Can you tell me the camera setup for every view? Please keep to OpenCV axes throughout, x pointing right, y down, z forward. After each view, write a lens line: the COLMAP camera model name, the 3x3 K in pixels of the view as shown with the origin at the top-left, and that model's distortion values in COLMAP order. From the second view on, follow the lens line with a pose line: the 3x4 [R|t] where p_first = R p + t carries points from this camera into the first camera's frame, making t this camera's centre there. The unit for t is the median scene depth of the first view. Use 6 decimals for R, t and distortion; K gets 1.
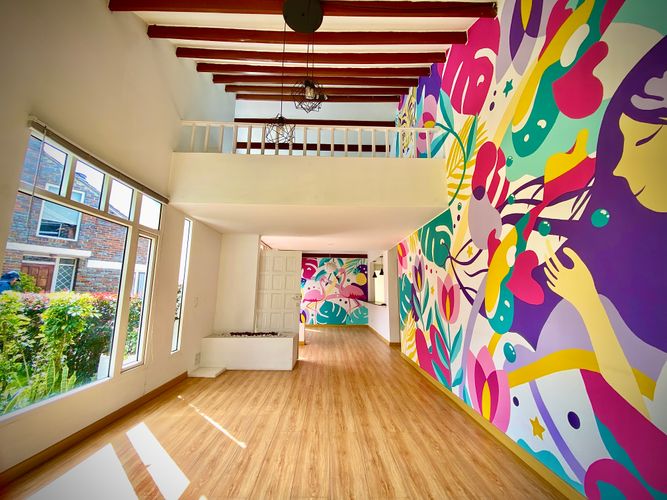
lens RADIAL K [[258.3, 0, 335.1], [0, 258.3, 248.4], [0, 0, 1]] dist [0.001728, -0.000036]
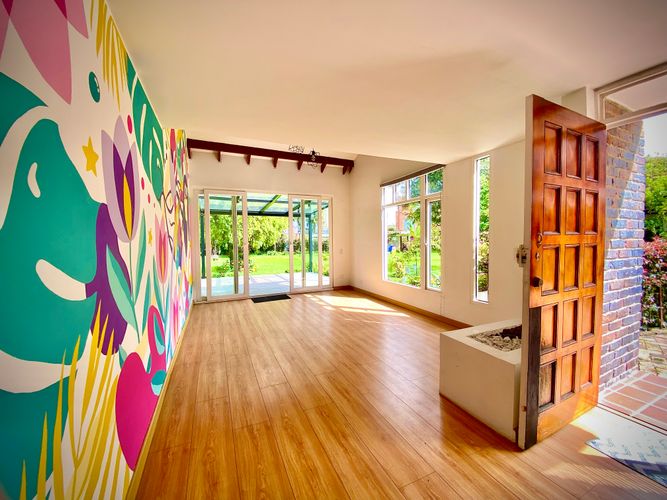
lens RADIAL K [[258.3, 0, 335.1], [0, 258.3, 248.4], [0, 0, 1]] dist [0.001728, -0.000036]
pose [[-0.916390, 0.011148, -0.400132, 0.318267], [0.067574, 0.989574, -0.127188, 0.346436], [0.394543, -0.143592, -0.907589, 2.034904]]
